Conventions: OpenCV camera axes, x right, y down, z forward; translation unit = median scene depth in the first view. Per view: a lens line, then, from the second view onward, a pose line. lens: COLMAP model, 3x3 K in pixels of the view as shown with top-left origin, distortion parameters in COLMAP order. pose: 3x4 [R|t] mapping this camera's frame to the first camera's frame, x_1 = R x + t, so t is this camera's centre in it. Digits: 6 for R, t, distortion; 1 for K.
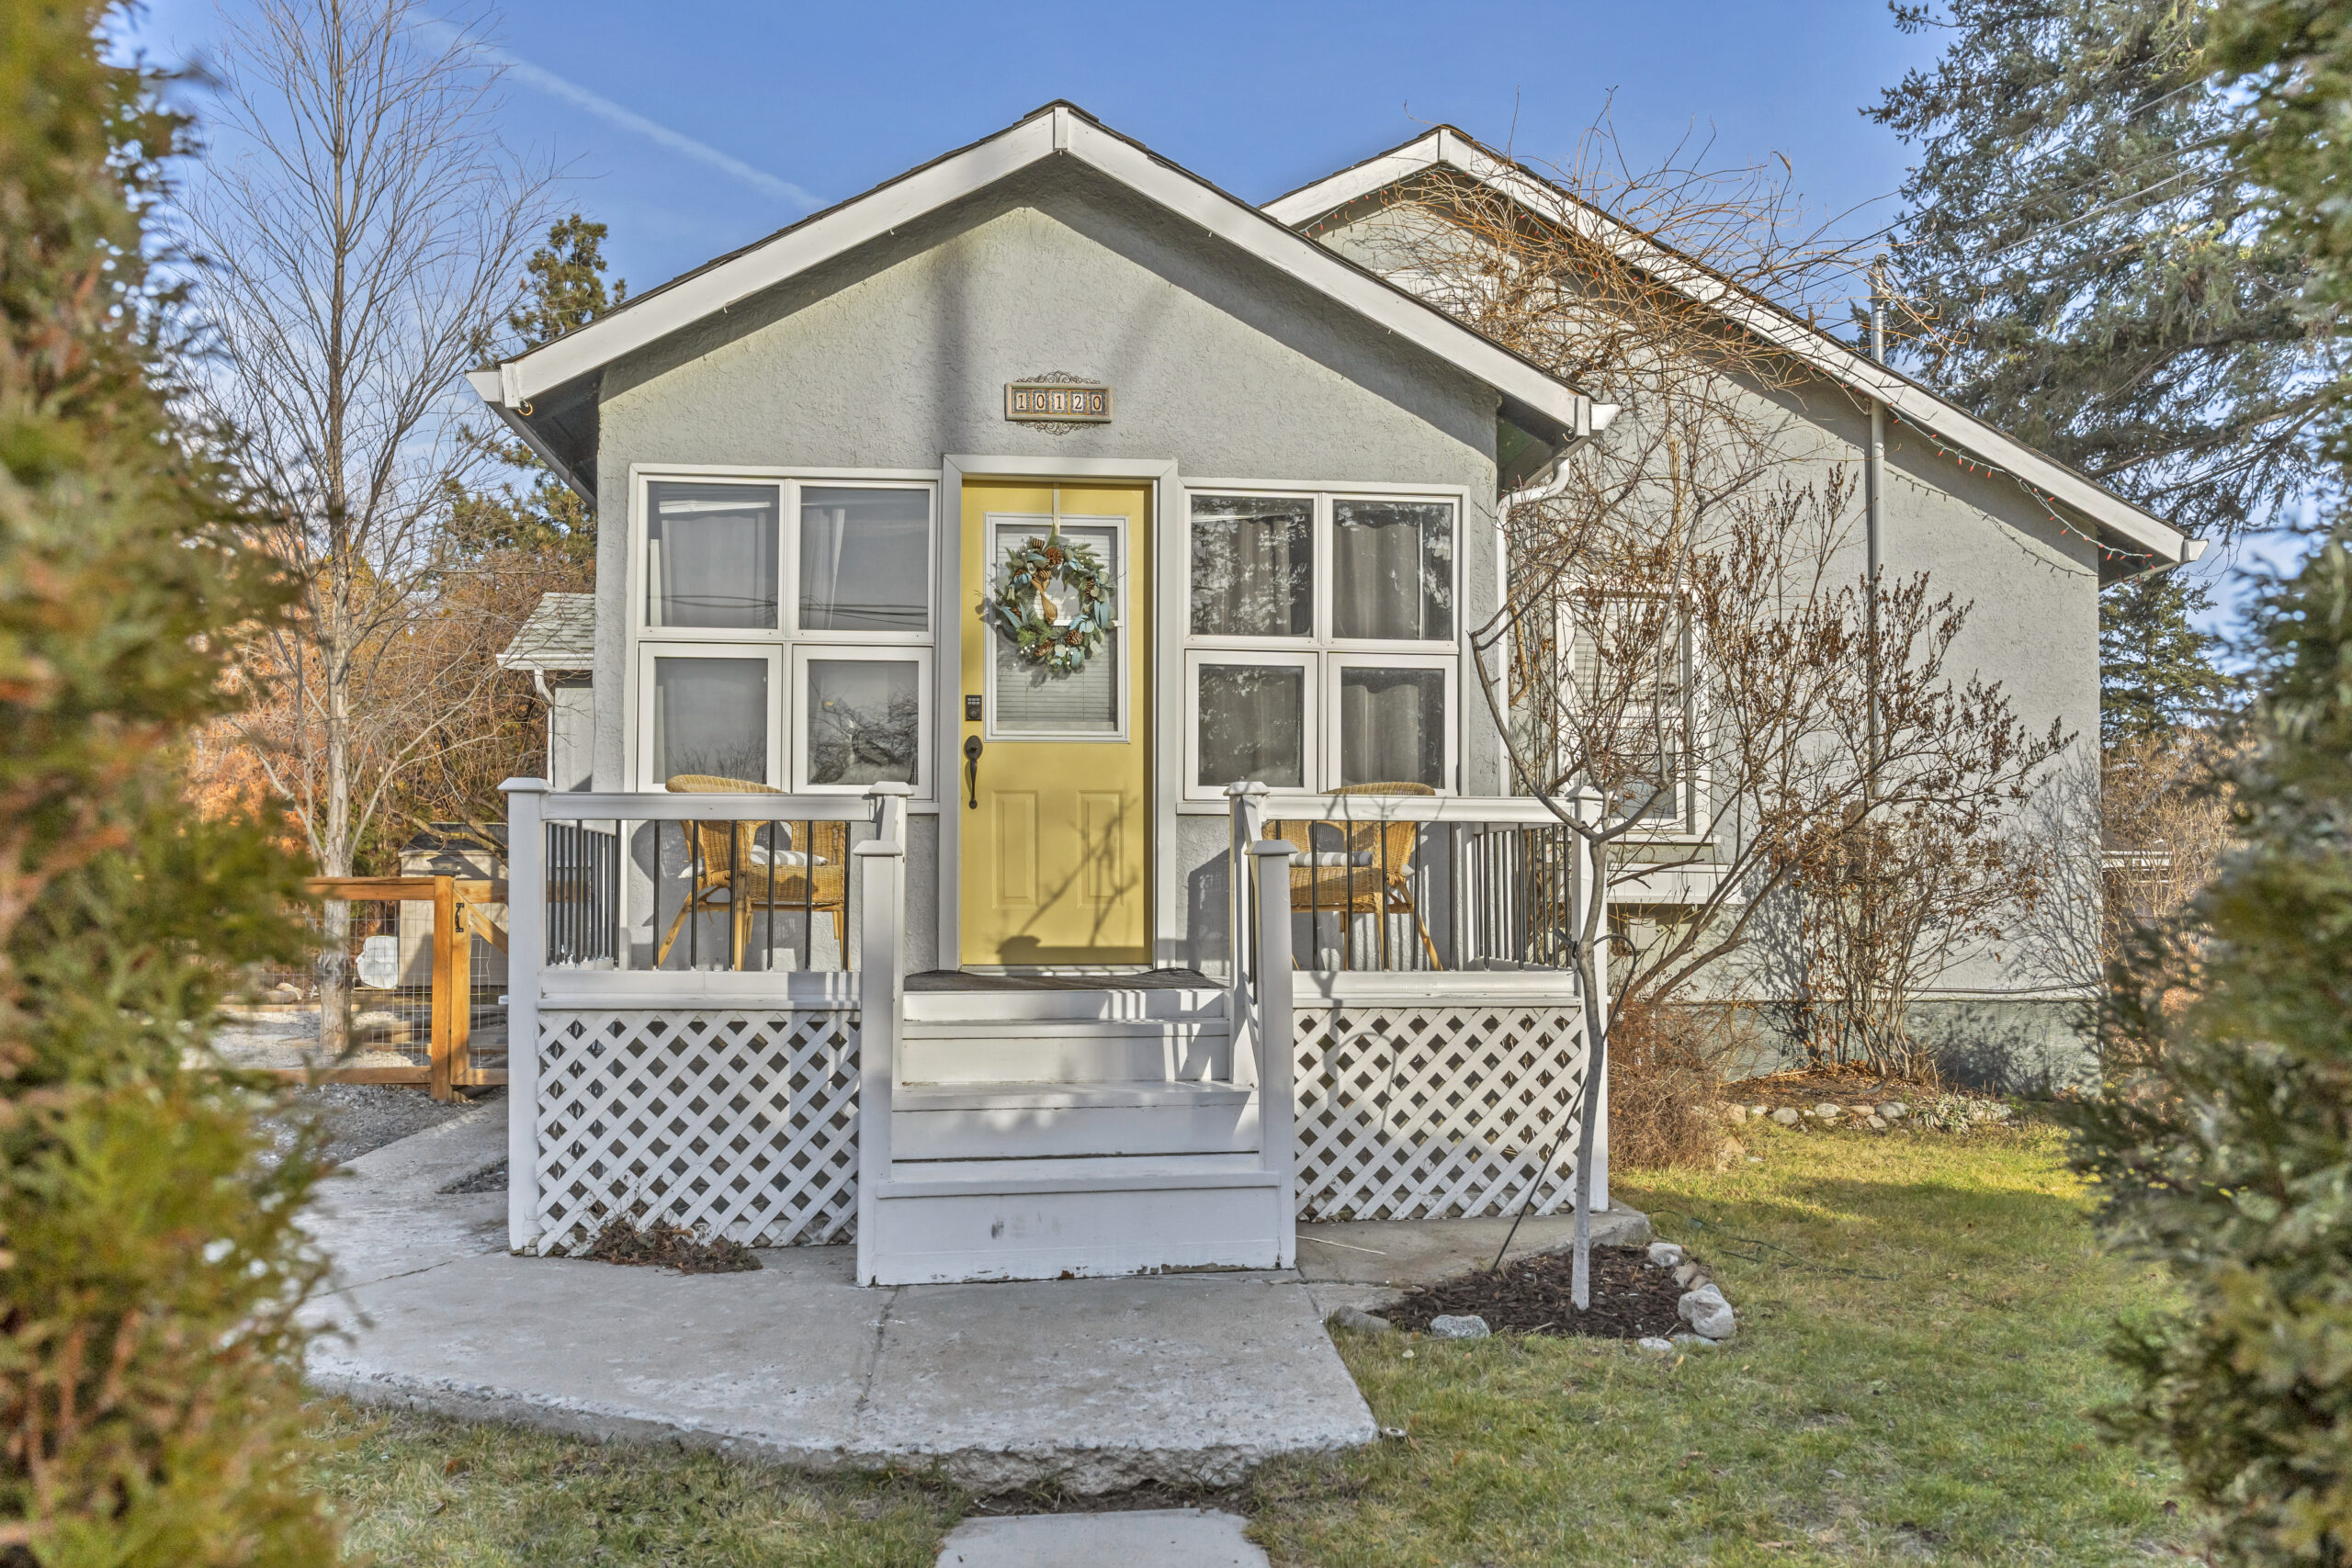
lens RADIAL K [[1598.3, 0, 1174.6], [0, 1598.3, 838.0], [0, 0, 1]] dist [0.003848, 0.000723]
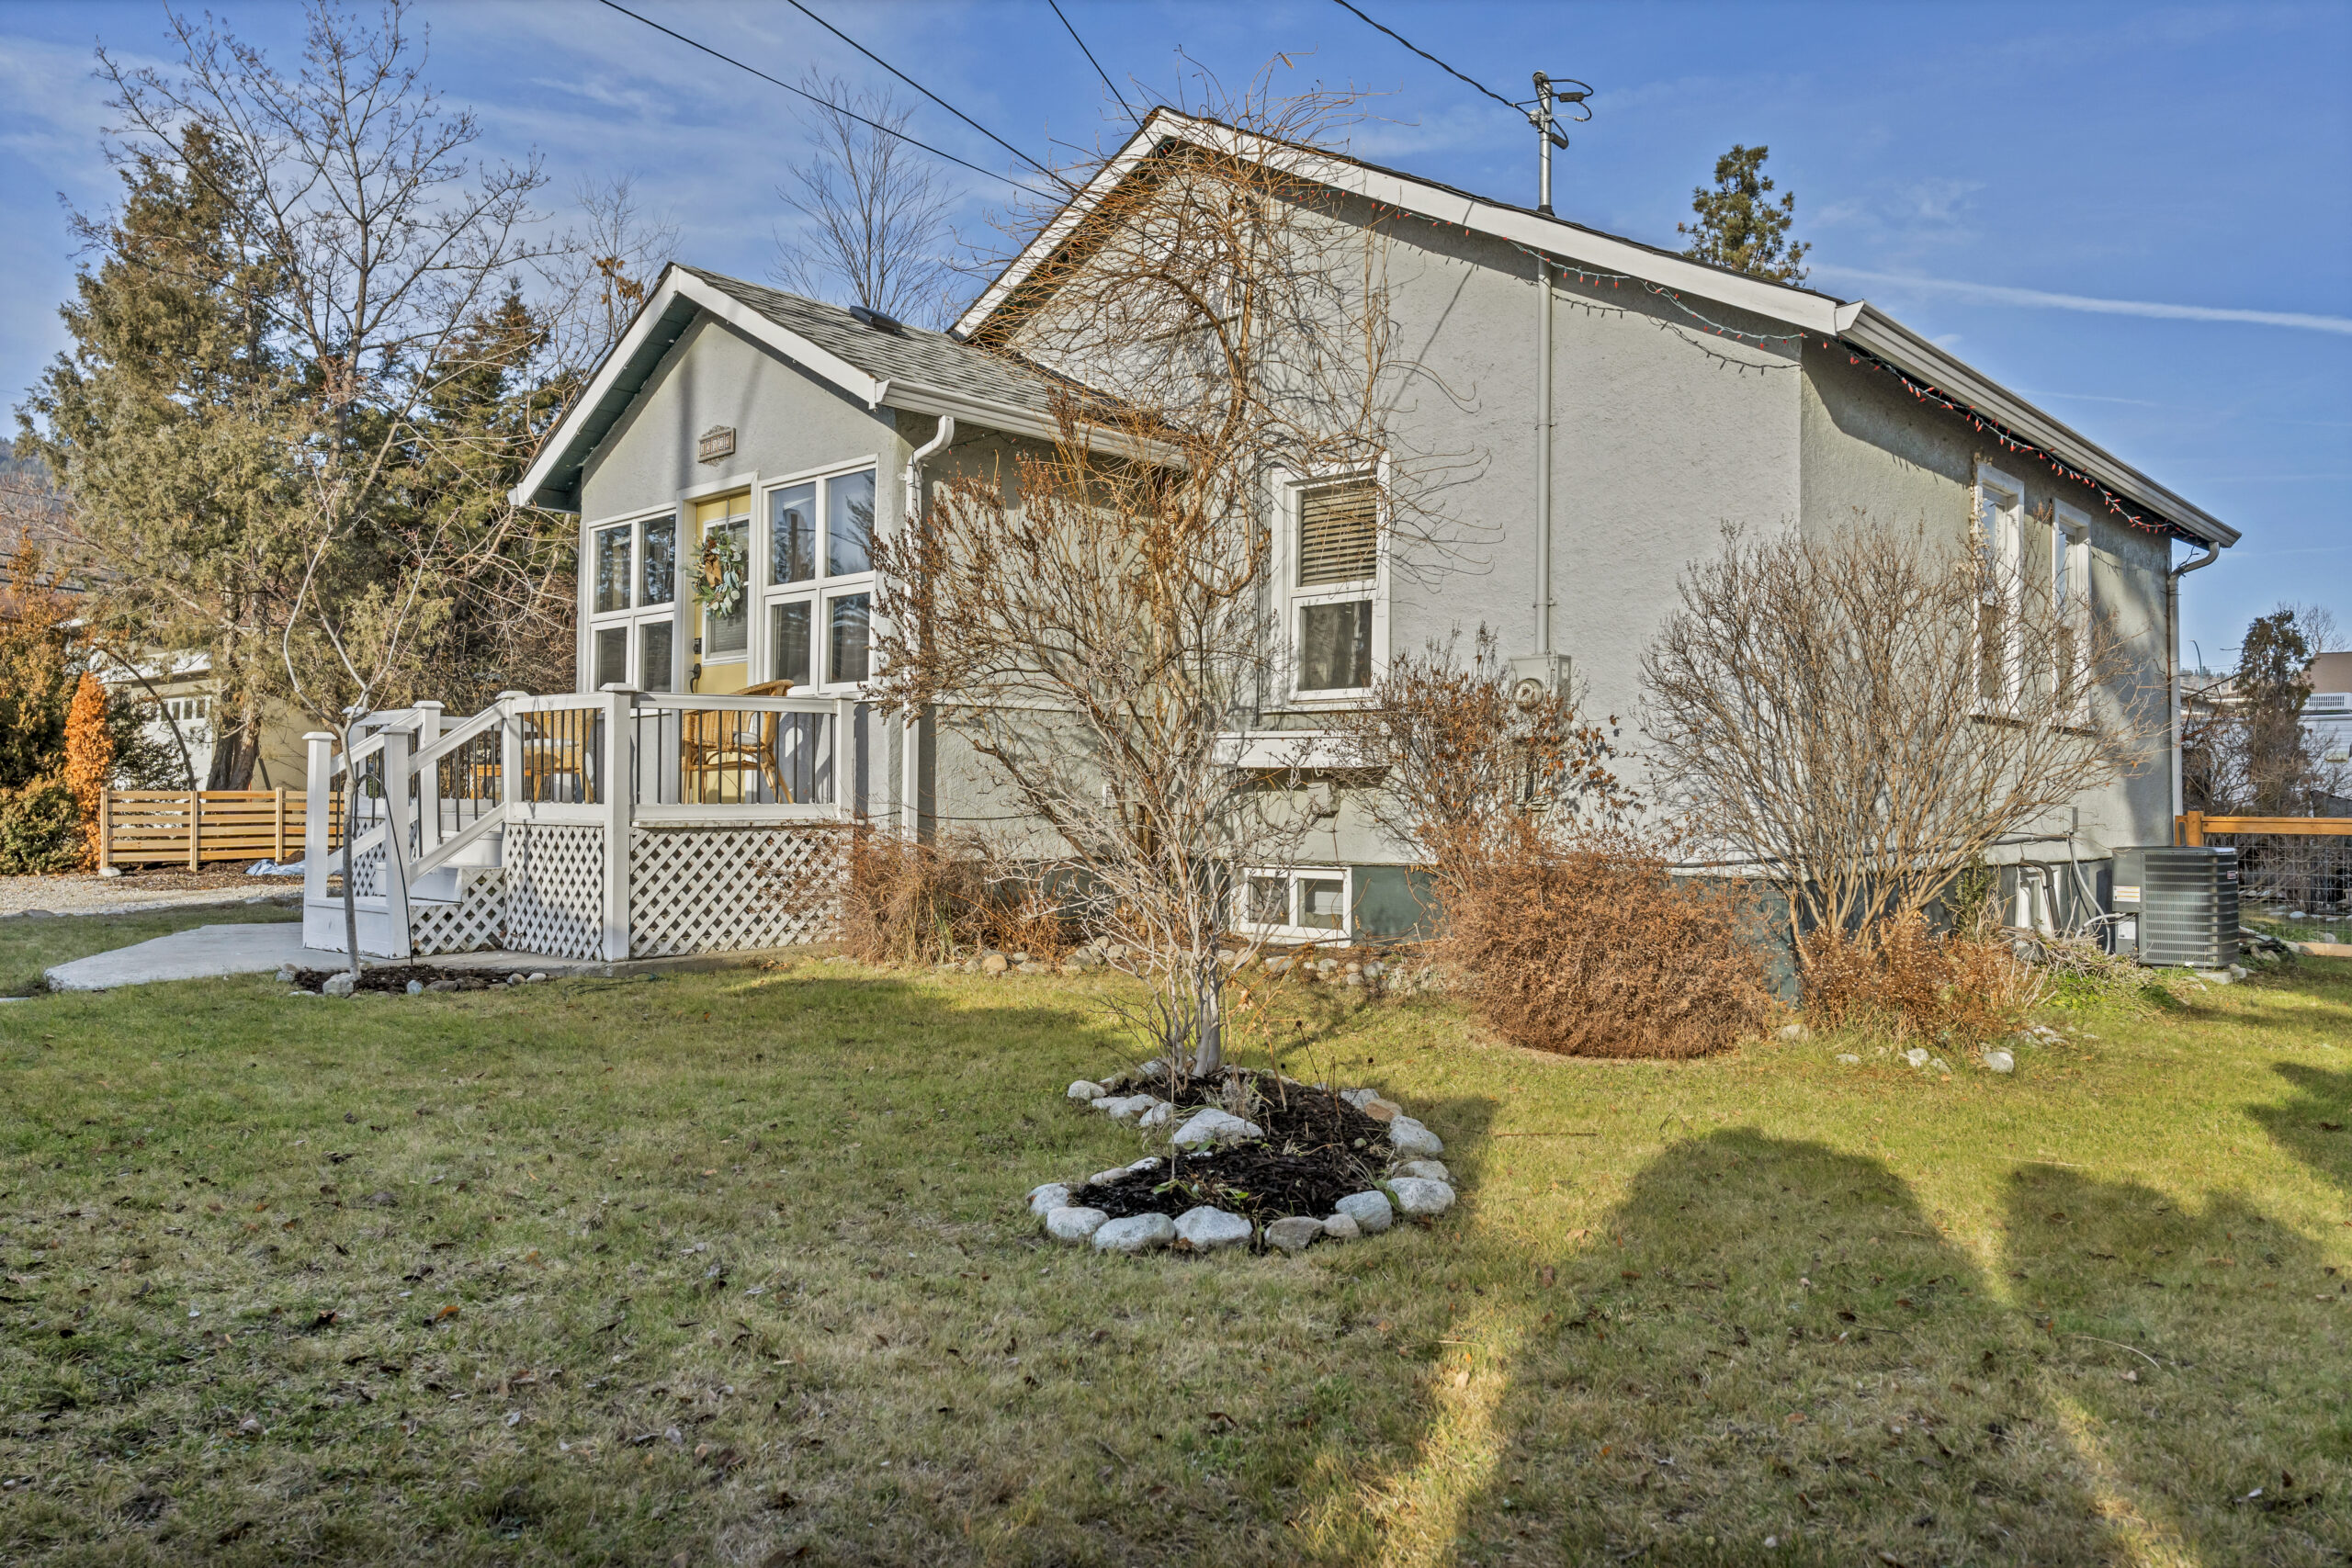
lens RADIAL K [[1611.5, 0, 1176.0], [0, 1611.5, 784.0], [0, 0, 1]] dist [0.000982, 0.000132]
pose [[0.658645, -0.008315, -0.752407, 1.383339], [0.021220, 0.999746, 0.007528, 0.053938], [0.752154, -0.020924, 0.658655, 0.292123]]
